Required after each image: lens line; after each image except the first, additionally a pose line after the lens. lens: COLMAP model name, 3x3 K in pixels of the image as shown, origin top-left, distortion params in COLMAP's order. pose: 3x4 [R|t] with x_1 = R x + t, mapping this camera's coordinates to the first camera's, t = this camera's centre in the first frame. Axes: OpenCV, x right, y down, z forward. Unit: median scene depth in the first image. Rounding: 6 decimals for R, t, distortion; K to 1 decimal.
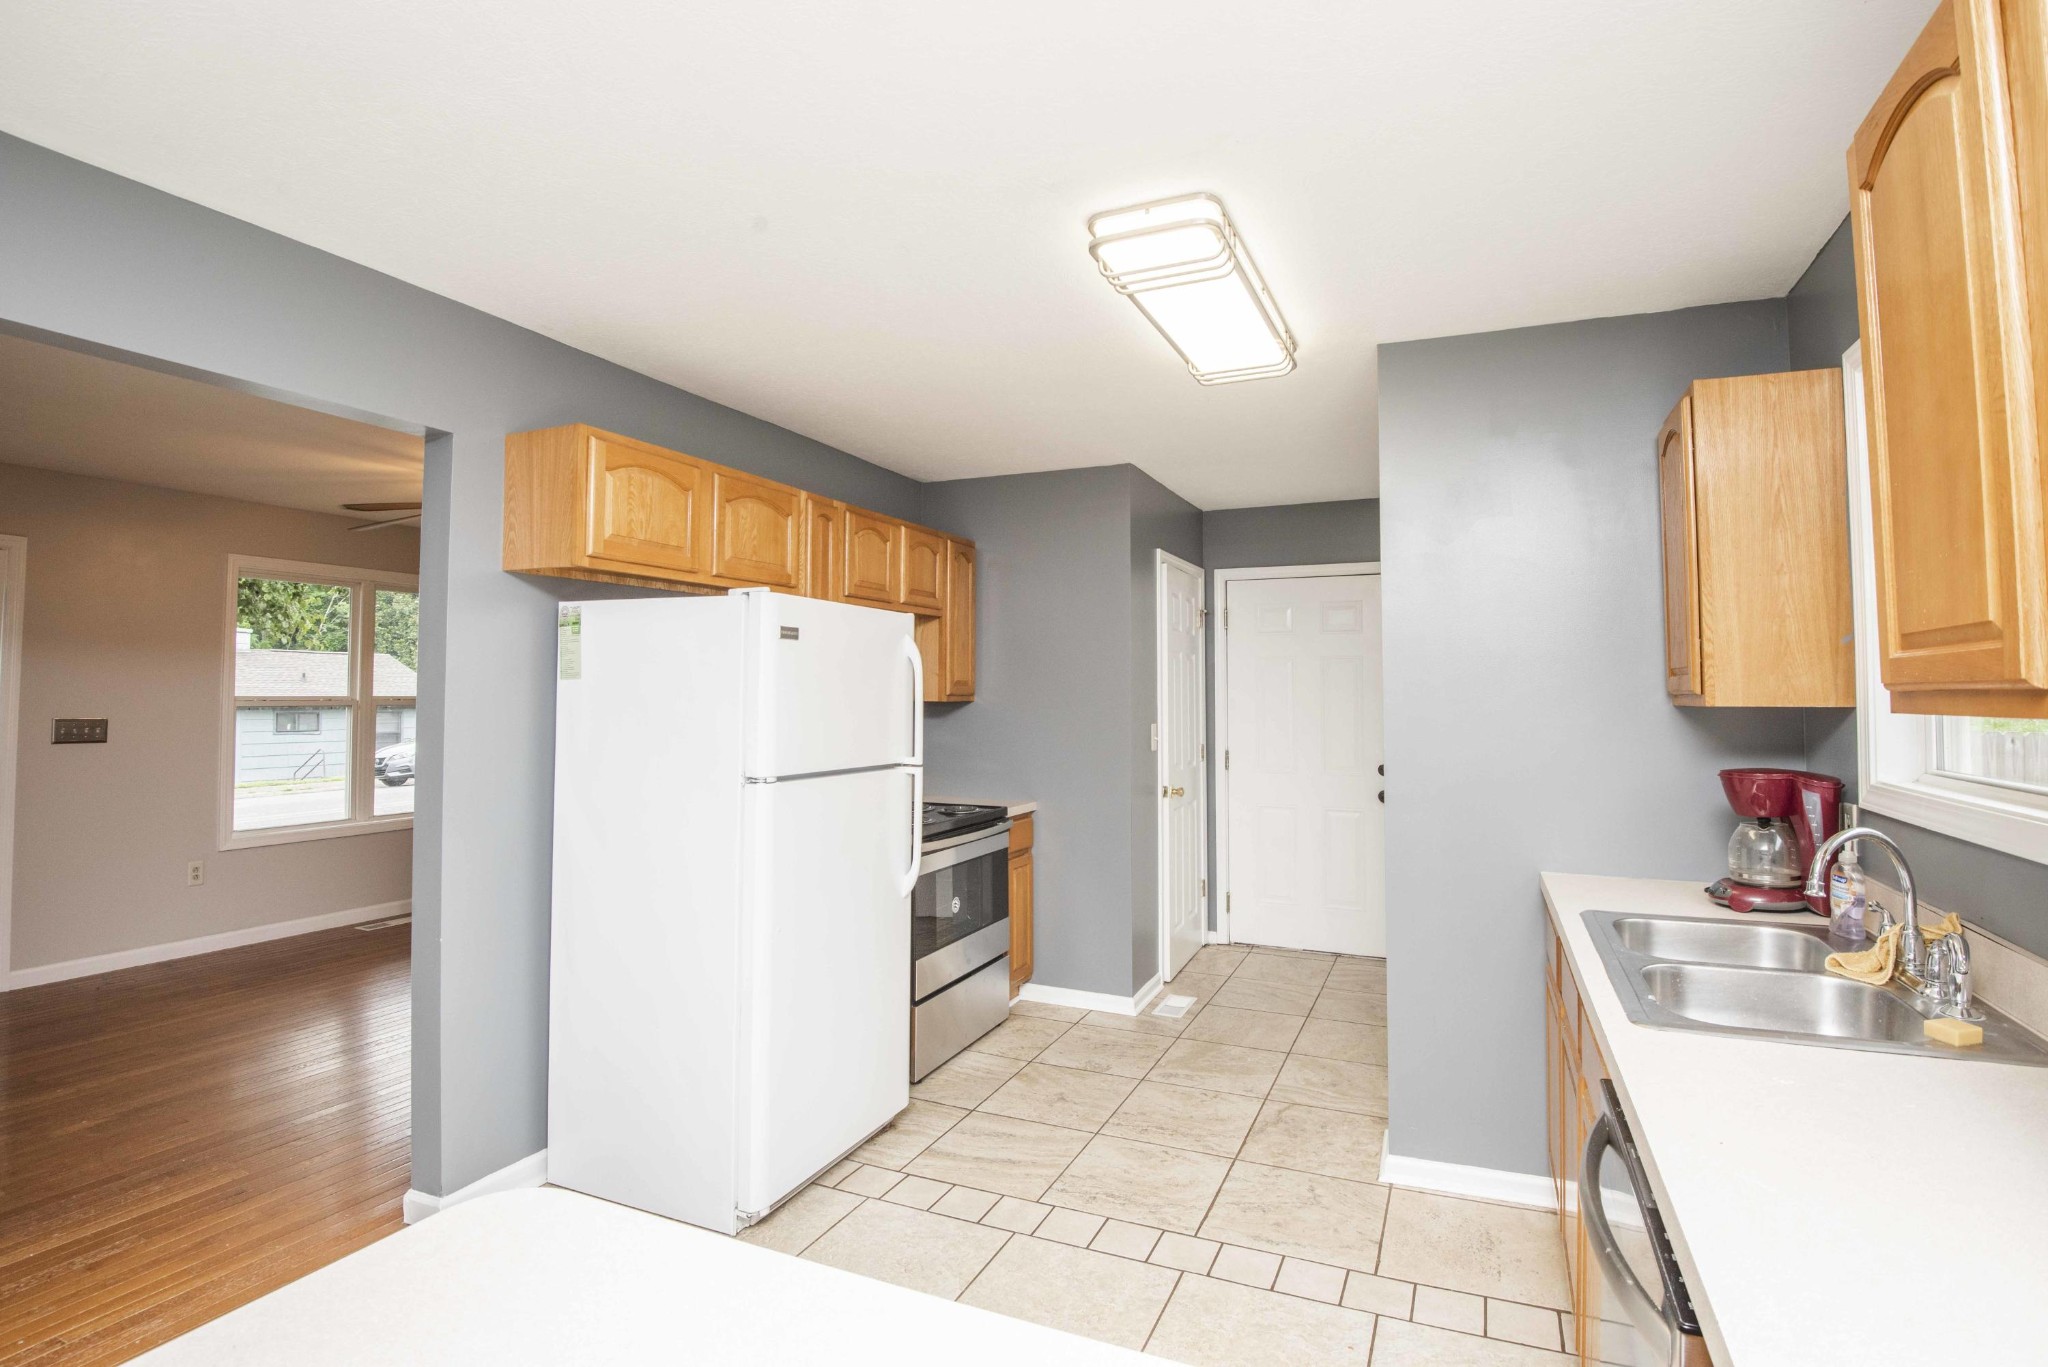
lens RADIAL K [[960.9, 0, 1027.2], [0, 960.9, 655.2], [0, 0, 1]] dist [-0.001524, -0.016611]
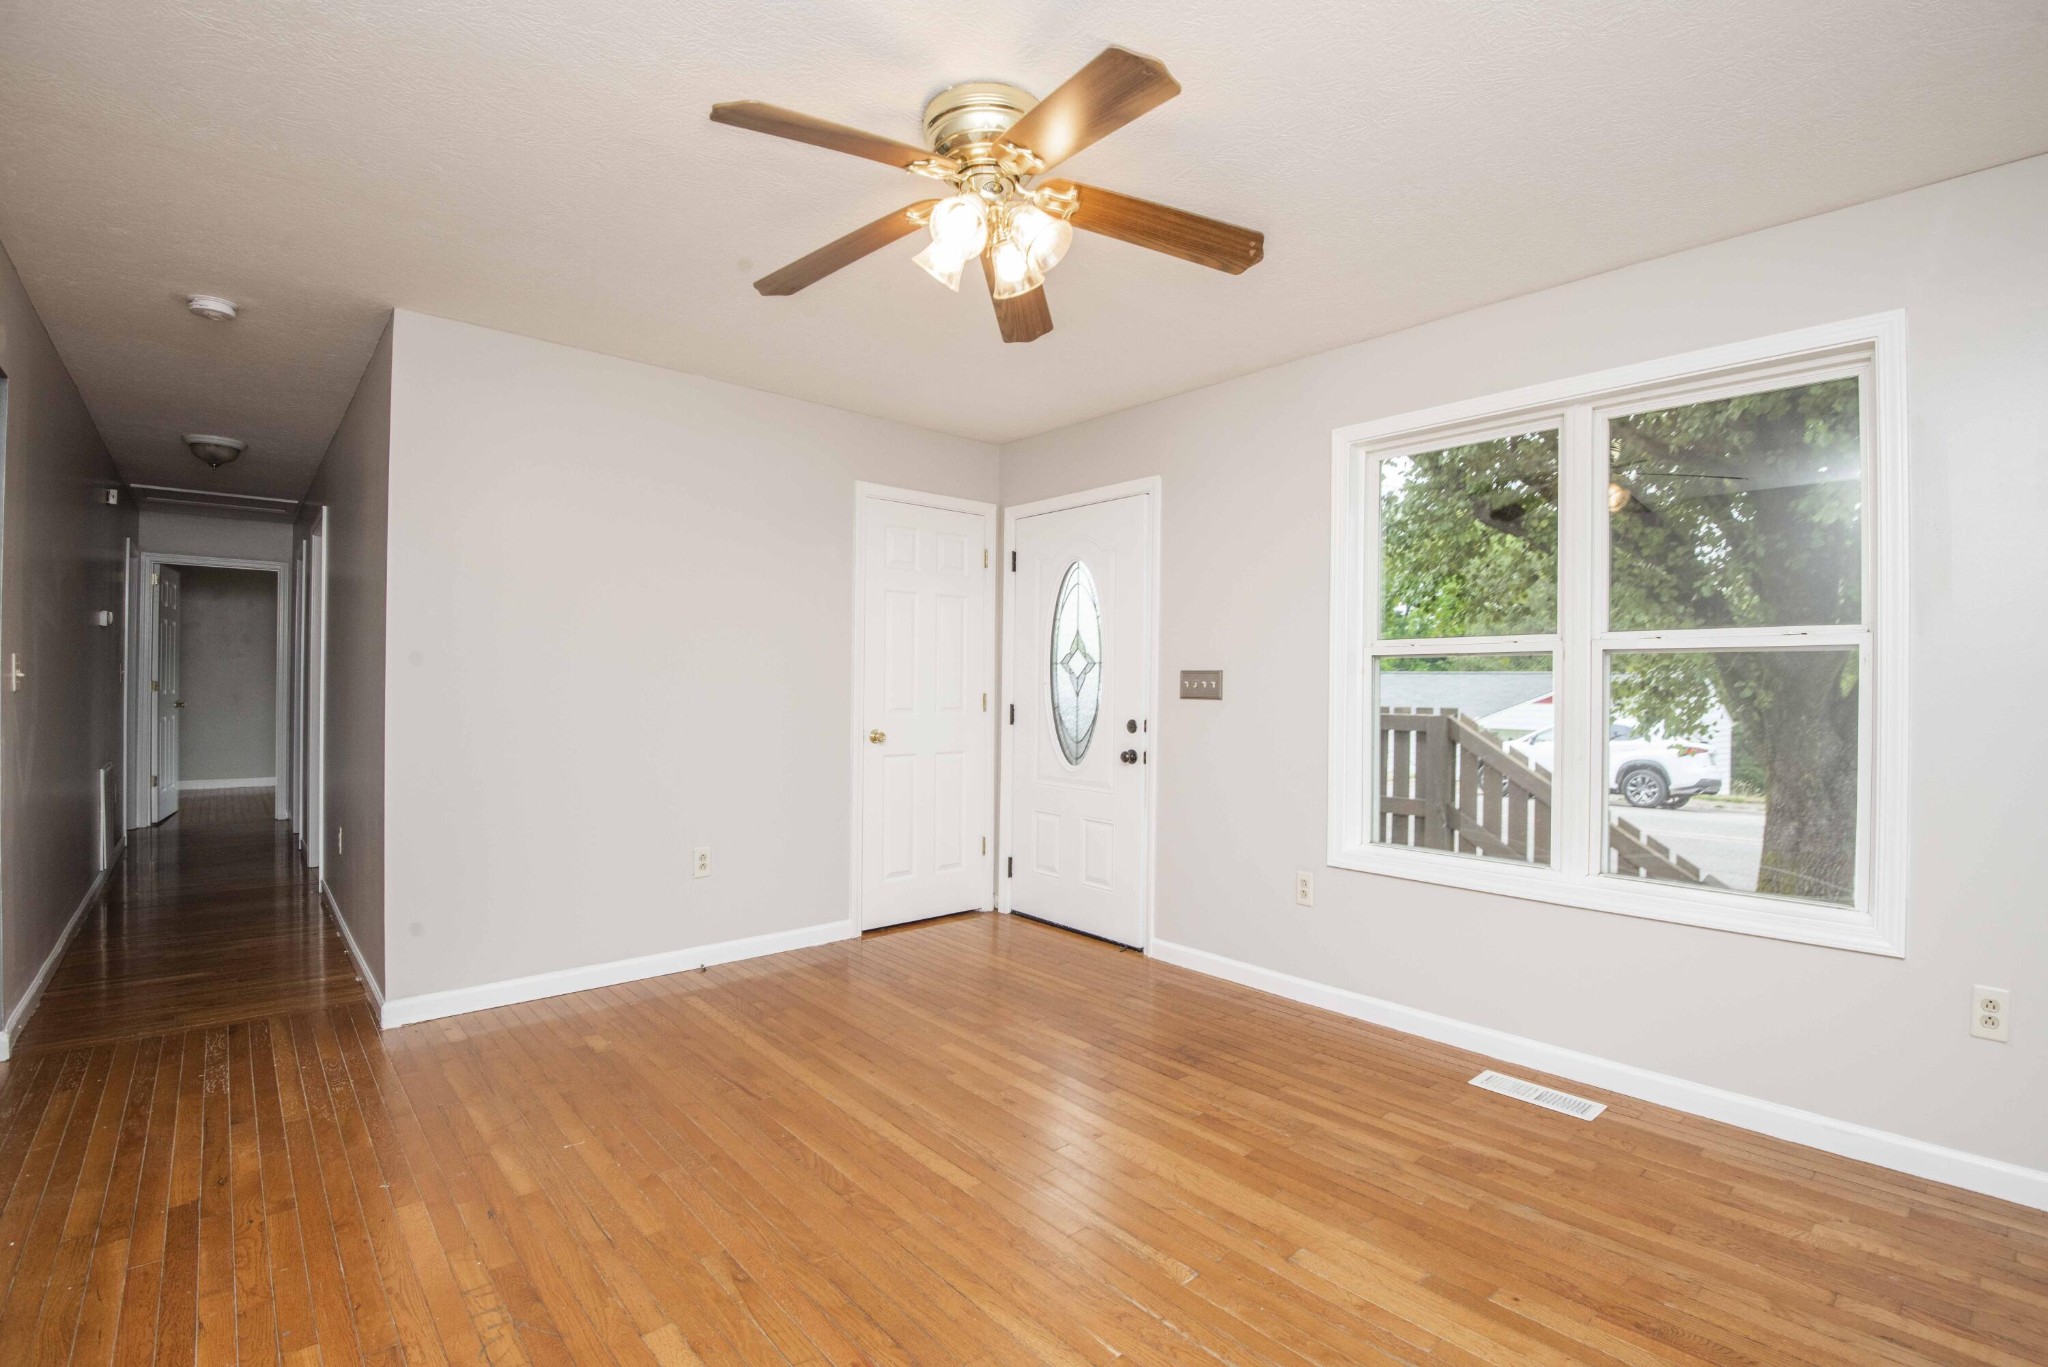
lens RADIAL K [[937.2, 0, 1037.9], [0, 937.2, 683.6], [0, 0, 1]] dist [-0.009962, -0.016605]
pose [[-0.399025, -0.008670, -0.916899, -0.171092], [0.027170, 0.999404, -0.021274, 0.099909], [0.916538, -0.033401, -0.398551, 1.284274]]
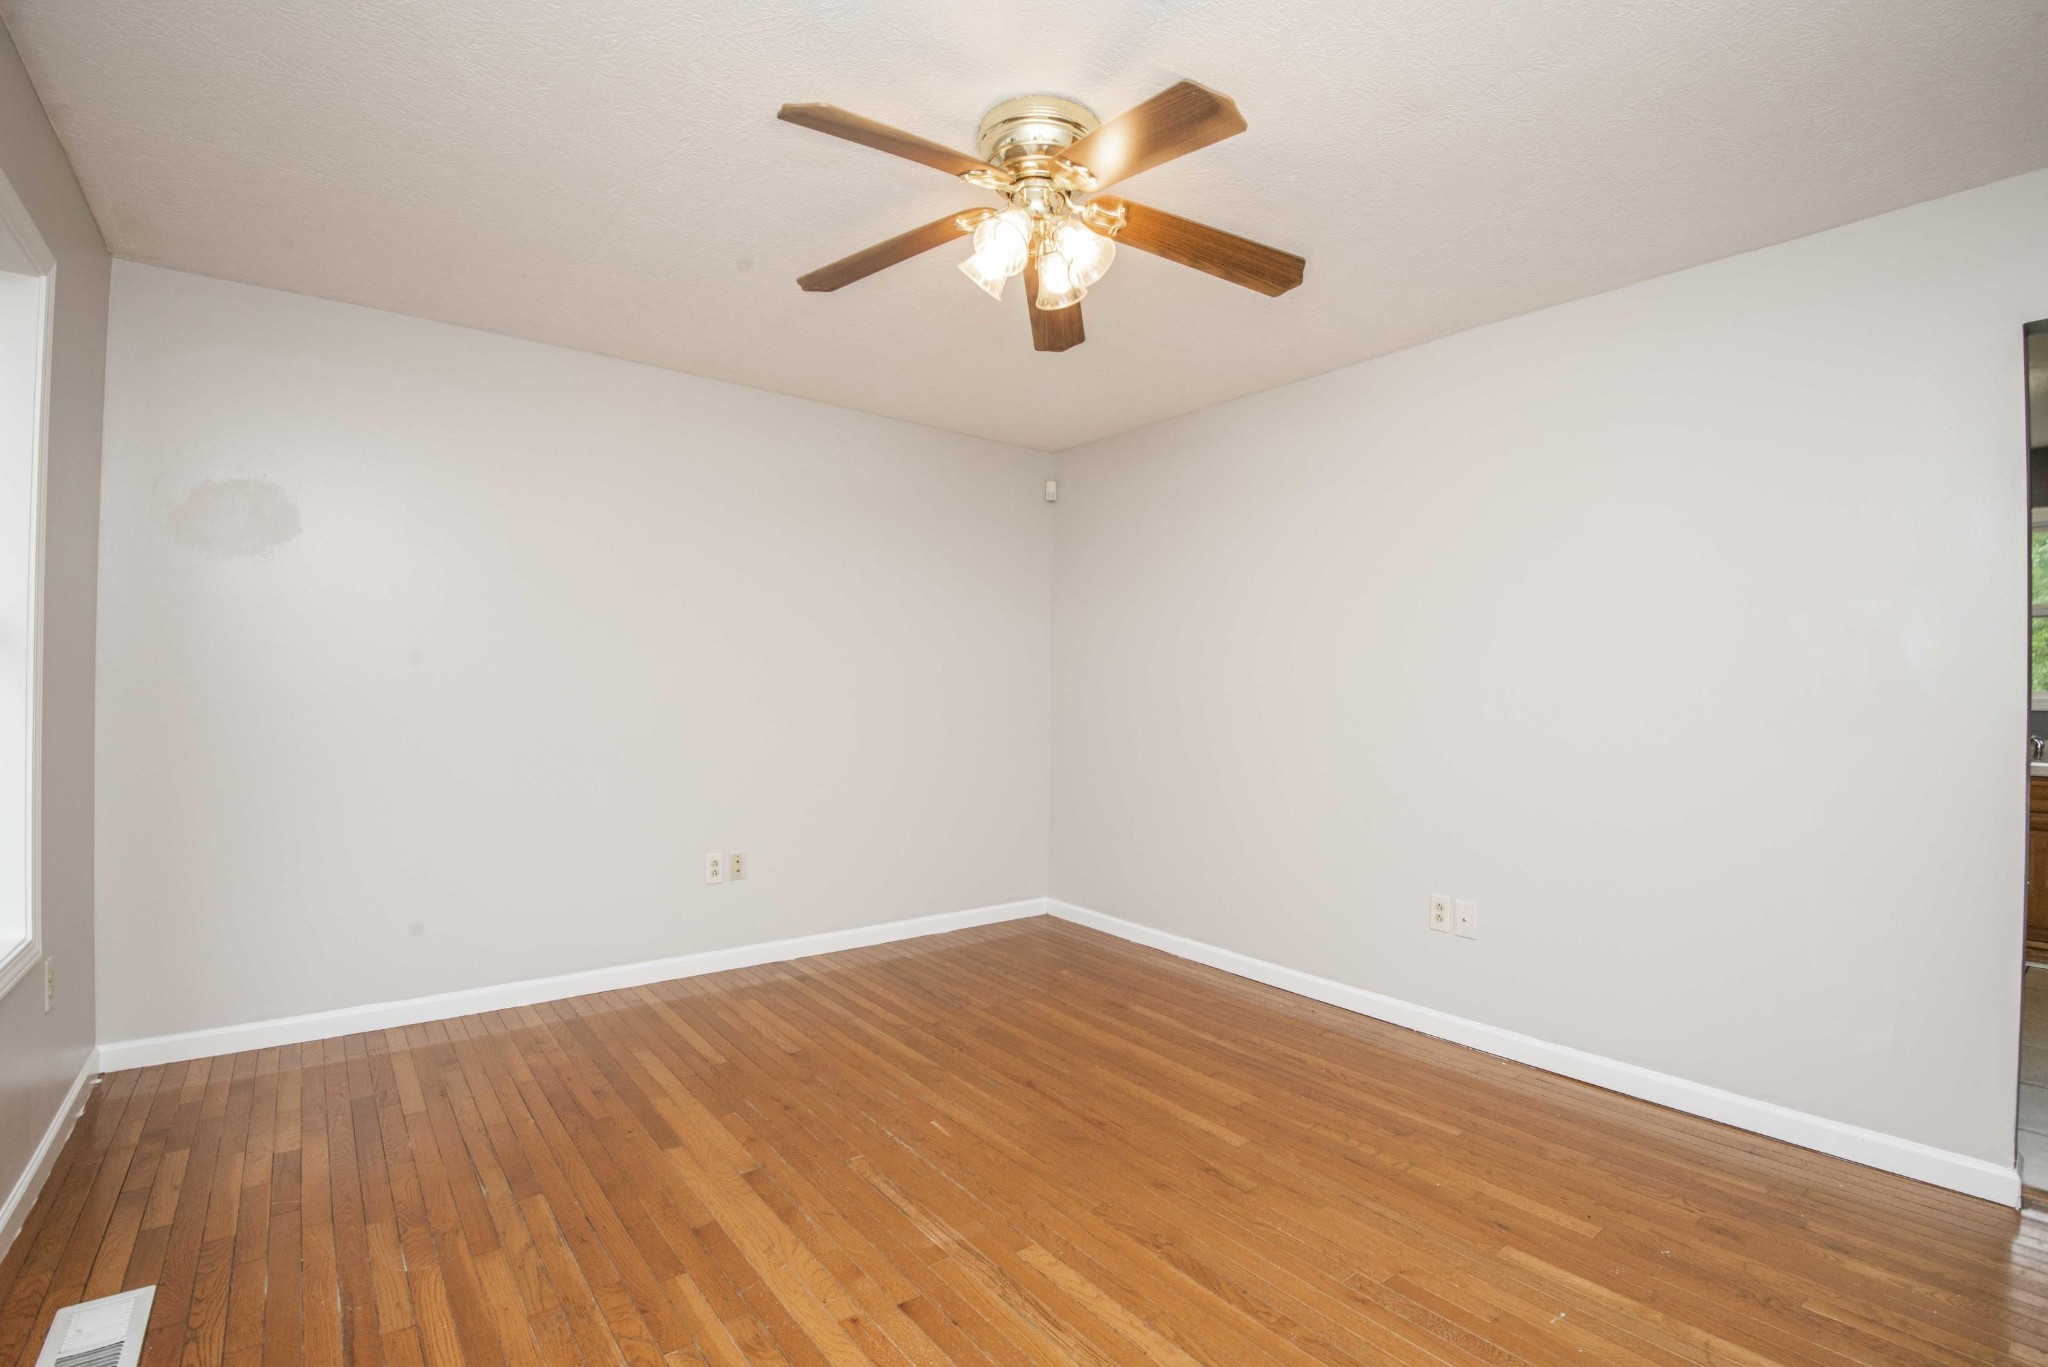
lens RADIAL K [[937.2, 0, 1037.9], [0, 937.2, 683.6], [0, 0, 1]] dist [-0.009962, -0.016605]
pose [[0.446864, 0.011072, 0.894533, -1.044767], [-0.051023, 0.998611, 0.013128, 0.078613], [-0.893146, -0.051508, 0.446809, 0.839512]]
